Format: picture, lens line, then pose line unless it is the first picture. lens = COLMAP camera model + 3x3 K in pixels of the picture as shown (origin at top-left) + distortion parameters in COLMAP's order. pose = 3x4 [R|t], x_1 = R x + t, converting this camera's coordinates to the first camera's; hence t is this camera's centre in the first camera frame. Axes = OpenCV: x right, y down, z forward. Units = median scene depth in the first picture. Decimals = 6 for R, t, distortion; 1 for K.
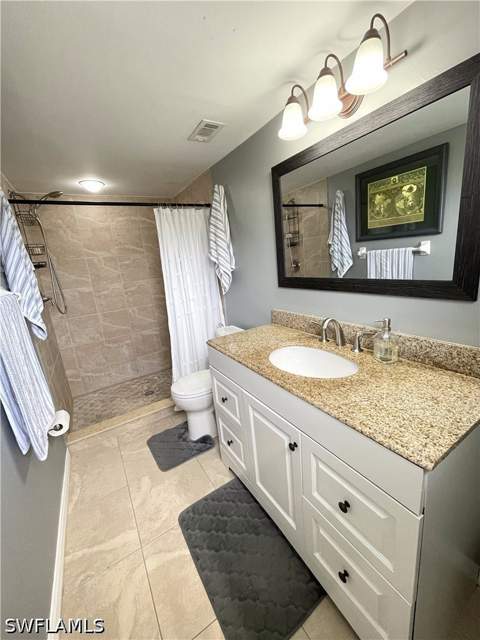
lens RADIAL K [[257.6, 0, 237.7], [0, 257.6, 318.8], [0, 0, 1]] dist [0.000991, -0.000365]
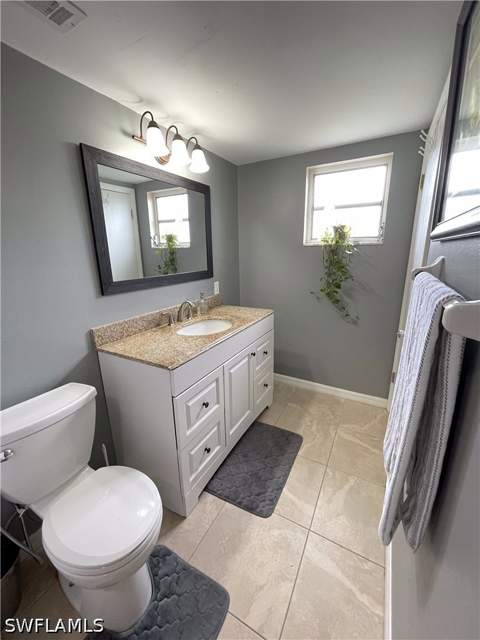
lens RADIAL K [[257.6, 0, 237.2], [0, 257.6, 317.3], [0, 0, 1]] dist [0.000991, -0.000365]
pose [[-0.500797, -0.128301, 0.856003, -0.817729], [0.255213, 0.923100, 0.287667, -0.206605], [-0.827085, 0.362526, -0.429541, 1.127056]]
